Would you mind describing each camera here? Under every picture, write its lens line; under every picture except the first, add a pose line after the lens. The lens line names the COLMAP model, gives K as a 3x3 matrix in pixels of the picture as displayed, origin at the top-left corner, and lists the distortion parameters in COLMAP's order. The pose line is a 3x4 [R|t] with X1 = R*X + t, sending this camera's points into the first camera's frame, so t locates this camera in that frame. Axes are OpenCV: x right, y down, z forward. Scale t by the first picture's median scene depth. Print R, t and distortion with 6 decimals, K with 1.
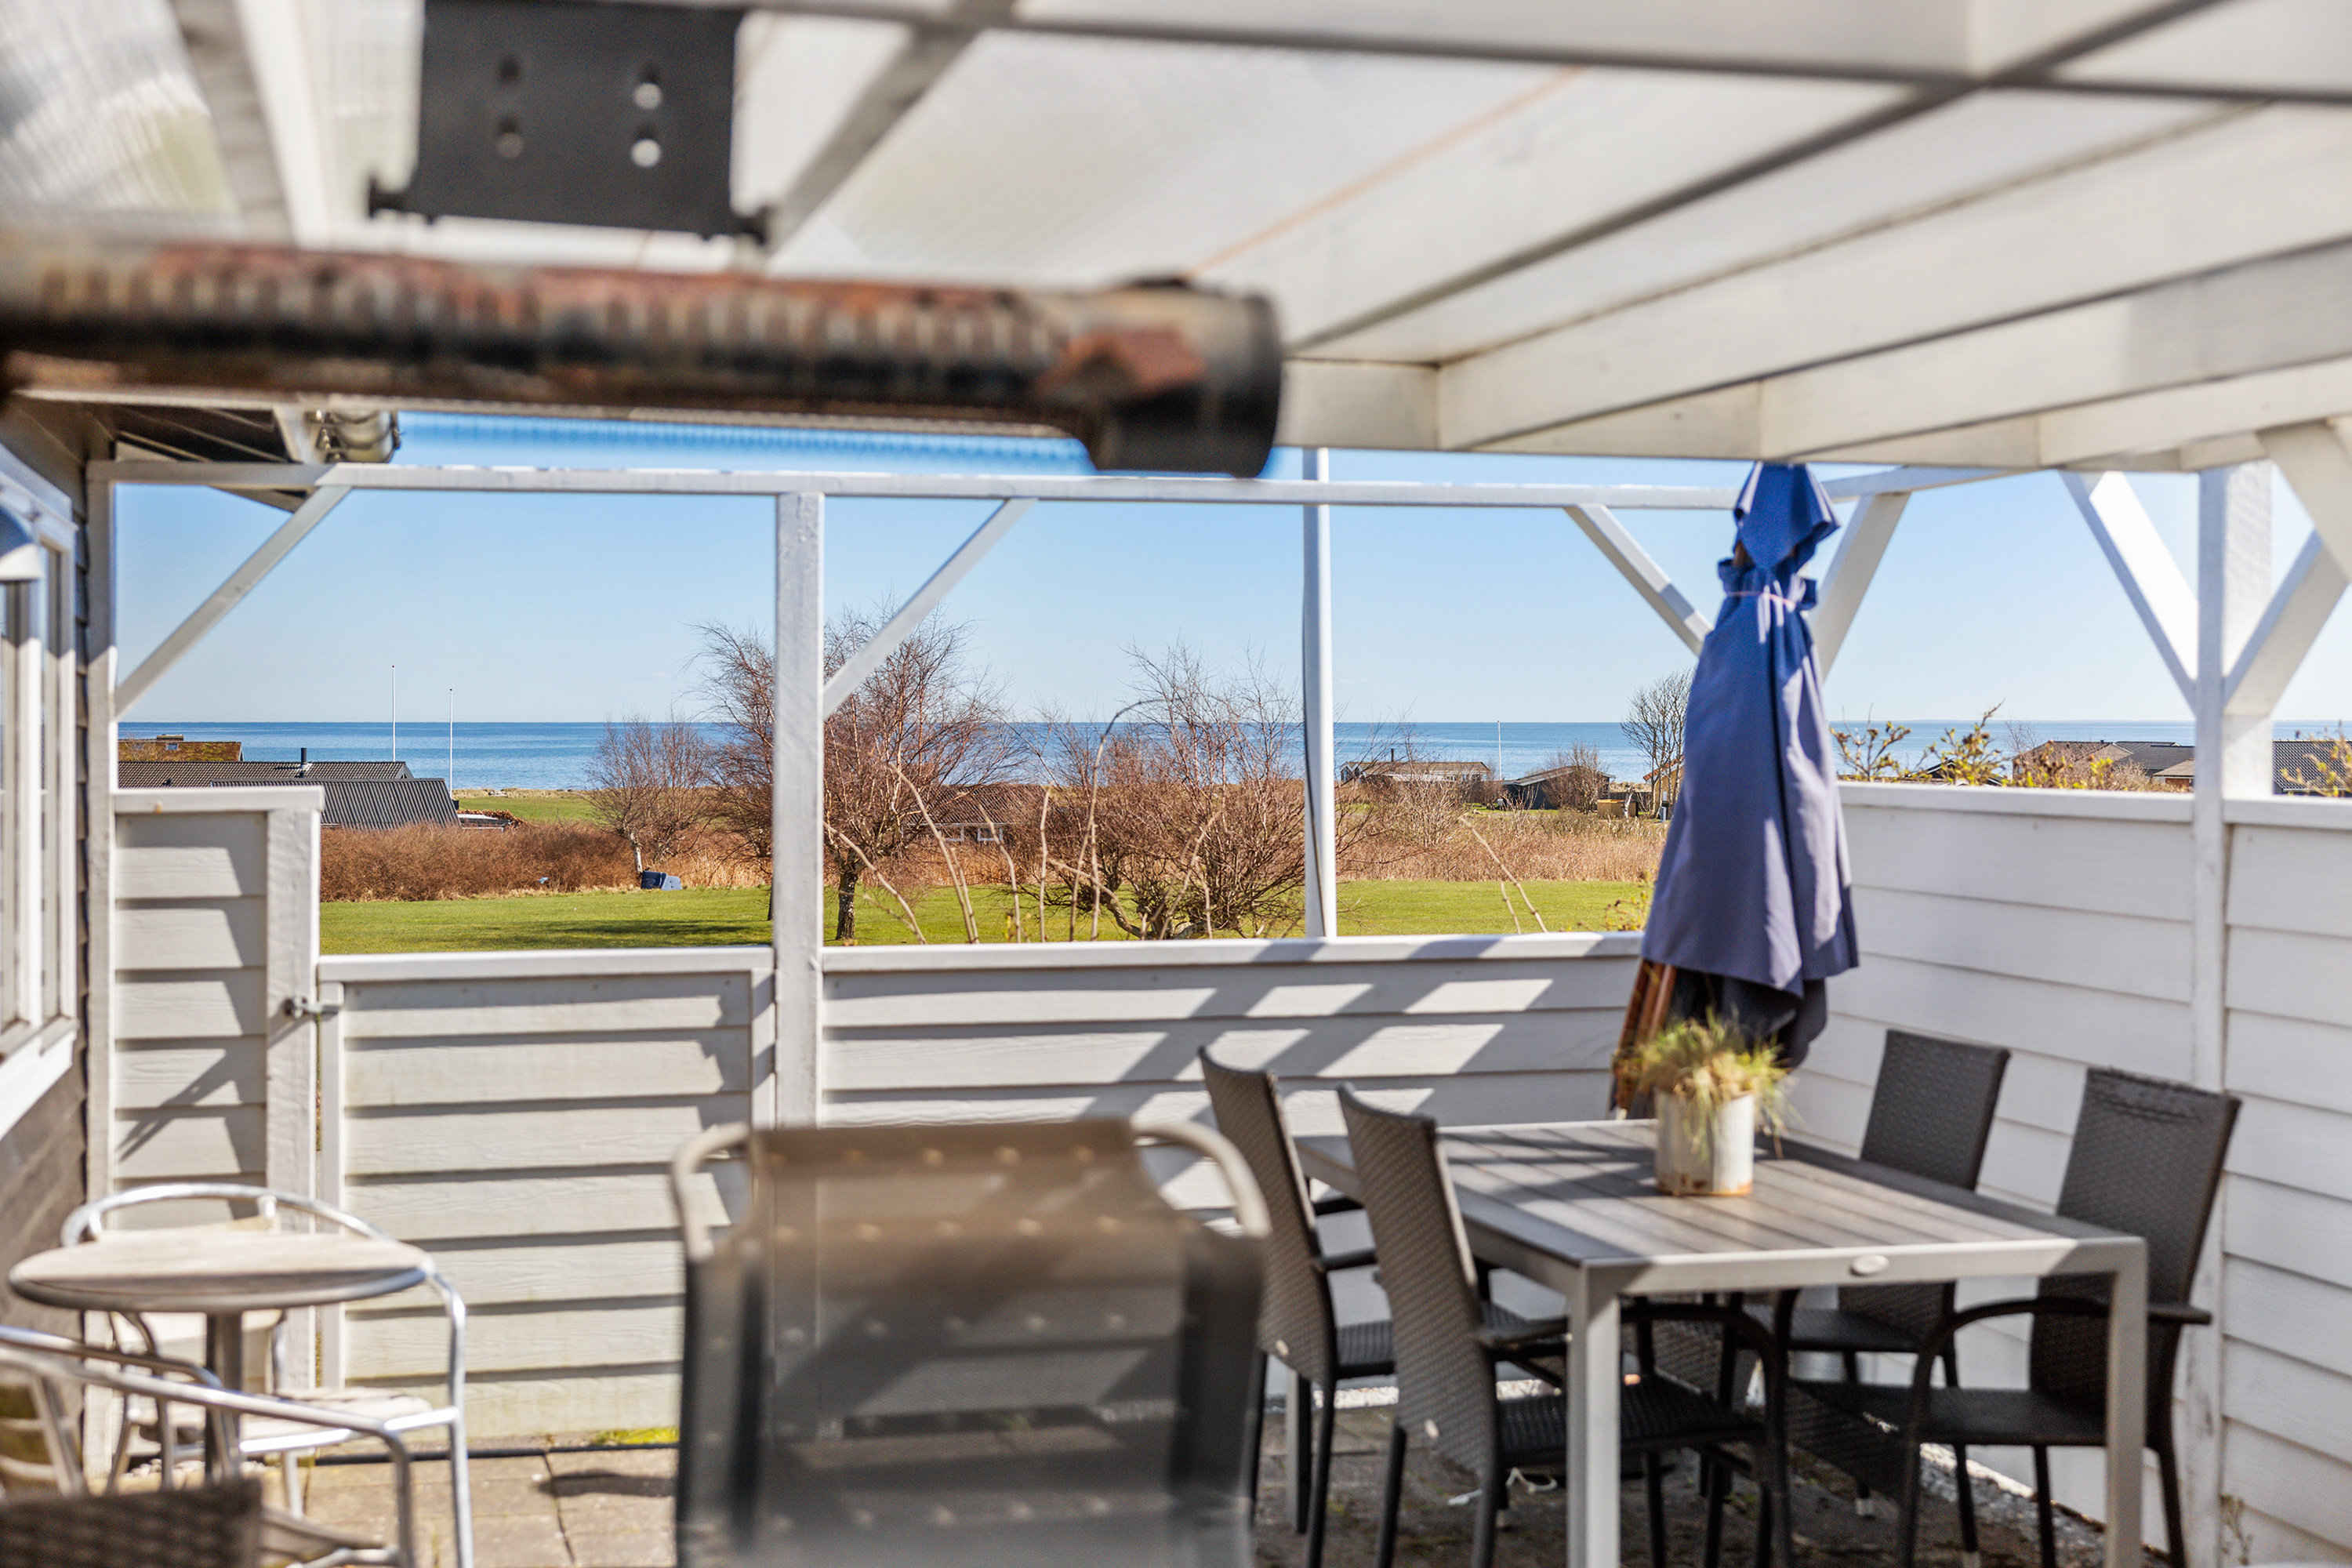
lens RADIAL K [[3065.0, 0, 1180.9], [0, 3065.0, 763.6], [0, 0, 1]] dist [-0.002205, 0.000000]
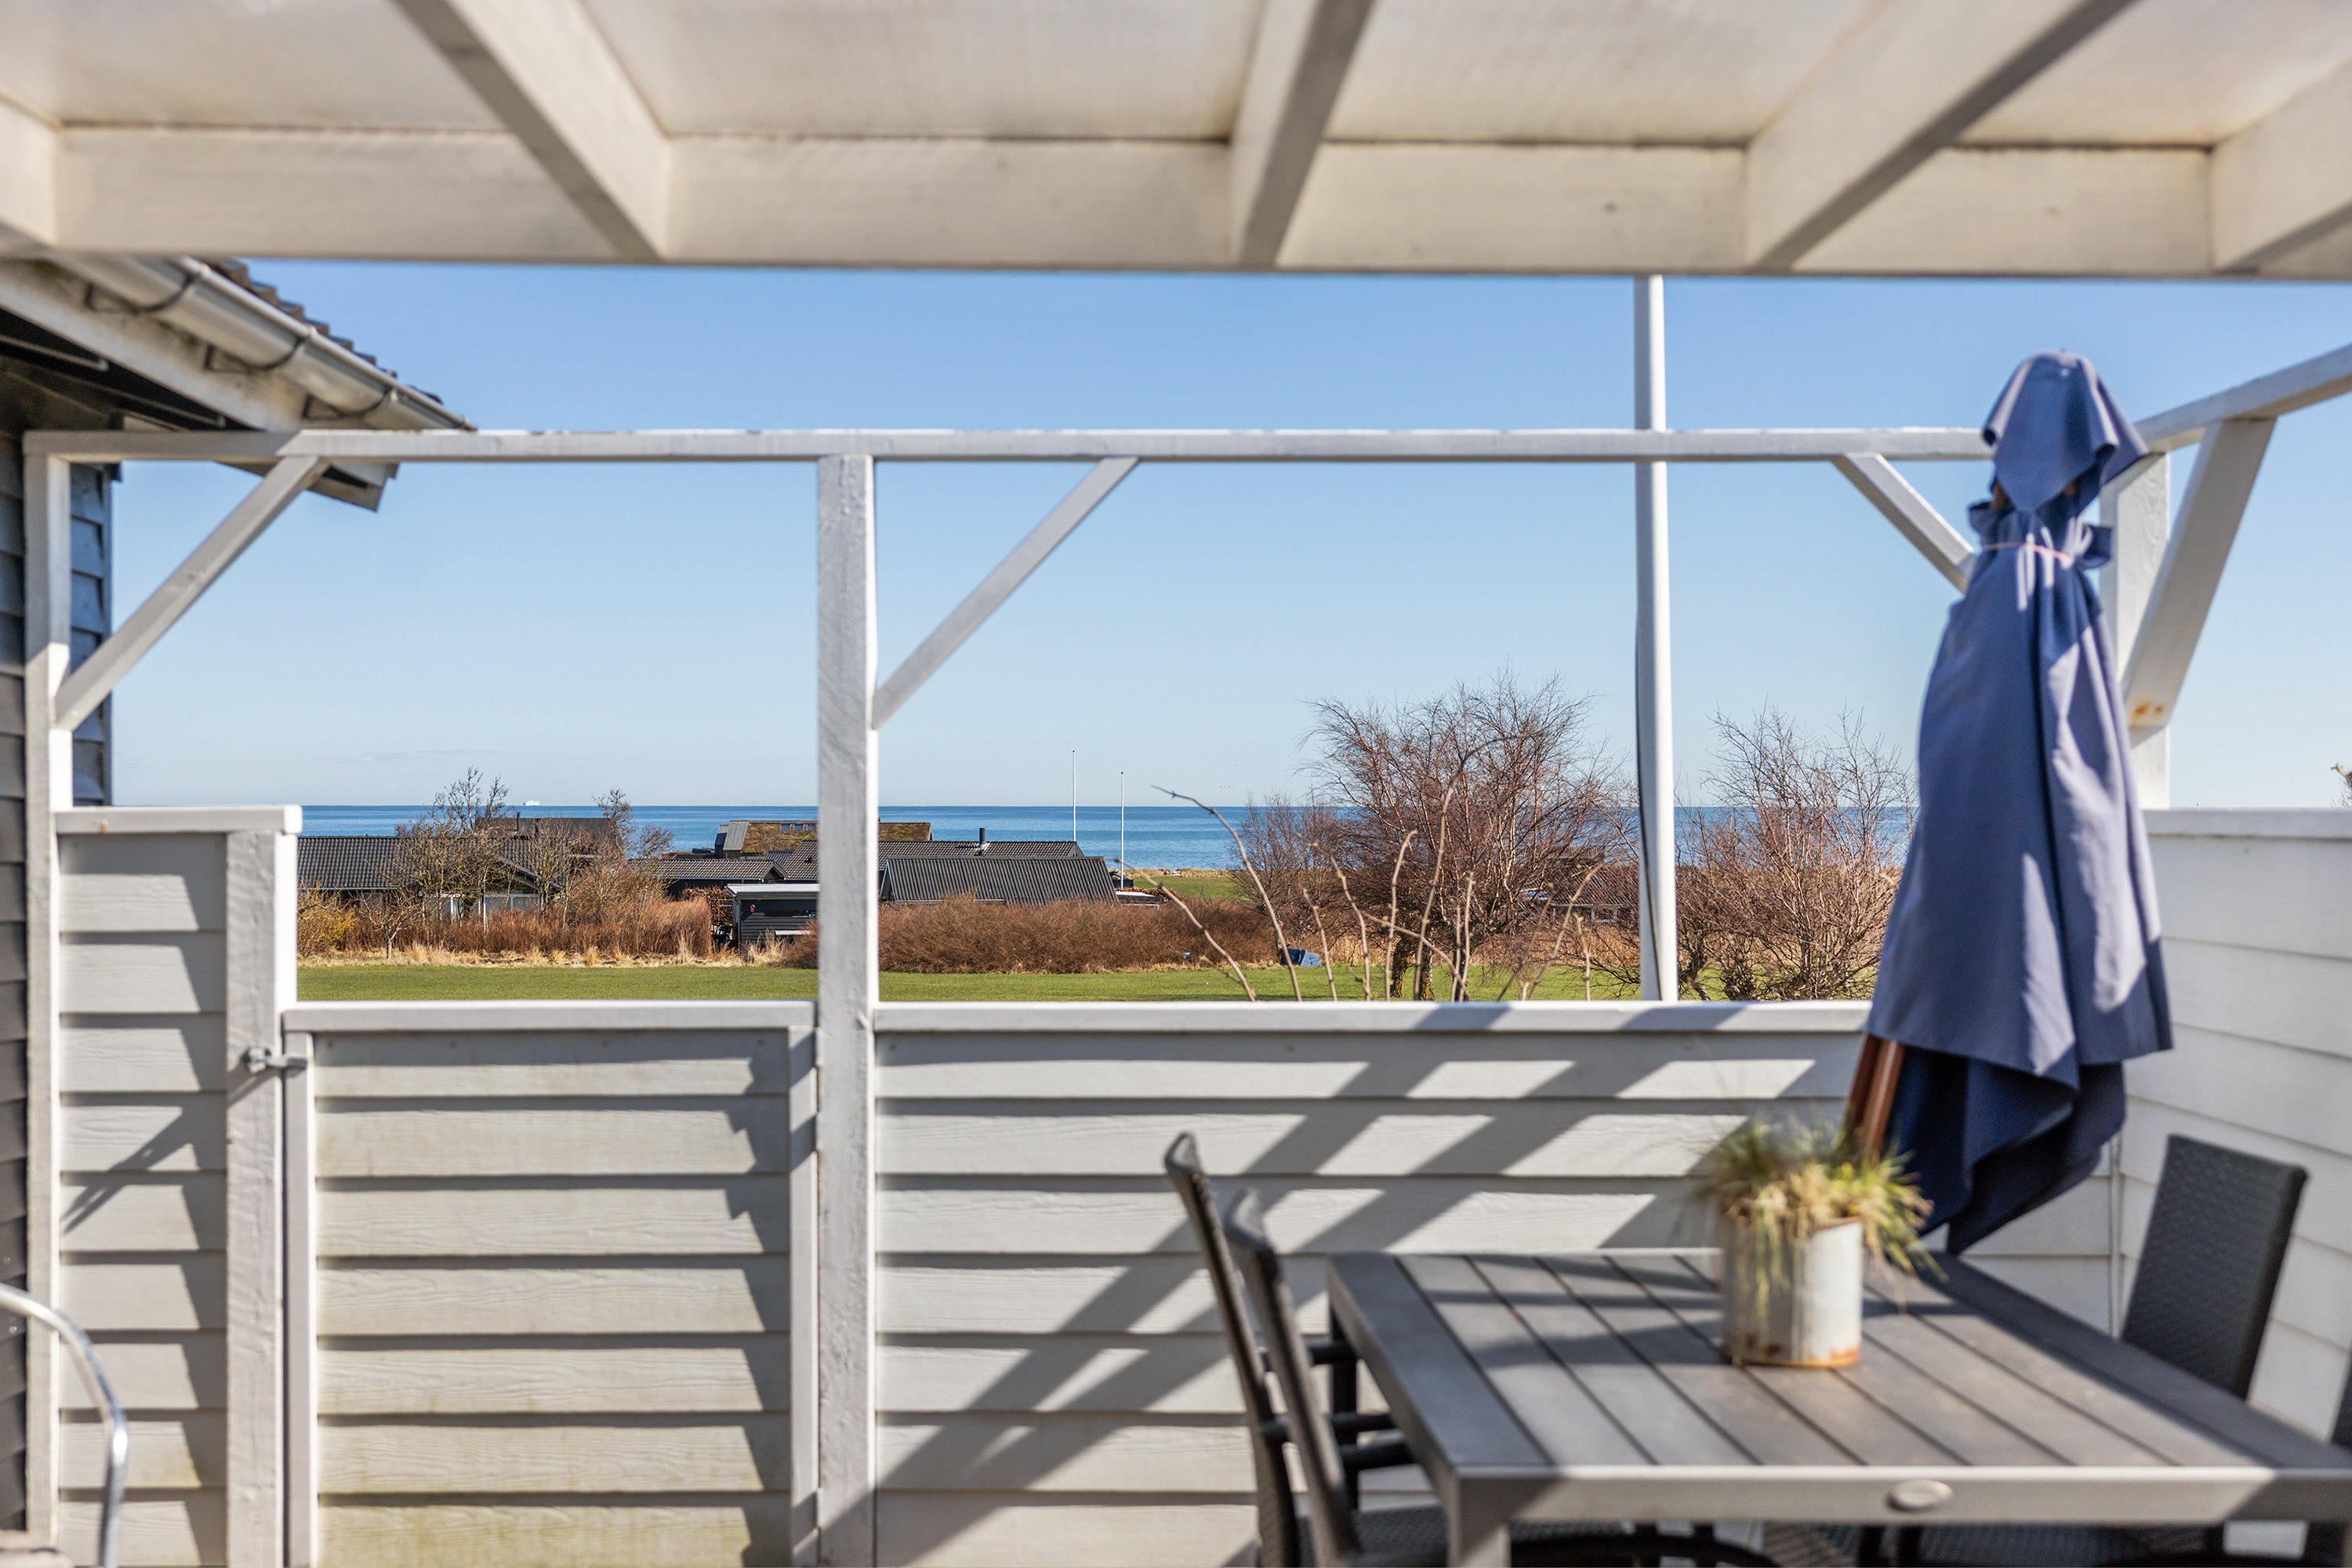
lens RADIAL K [[2936.0, 0, 1168.7], [0, 2936.0, 808.9], [0, 0, 1]] dist [-0.005298, 0.000000]
pose [[0.969502, -0.000672, -0.245082, 0.158704], [-0.003029, 0.999887, -0.014725, 0.019428], [0.245064, 0.015018, 0.969390, 0.251543]]
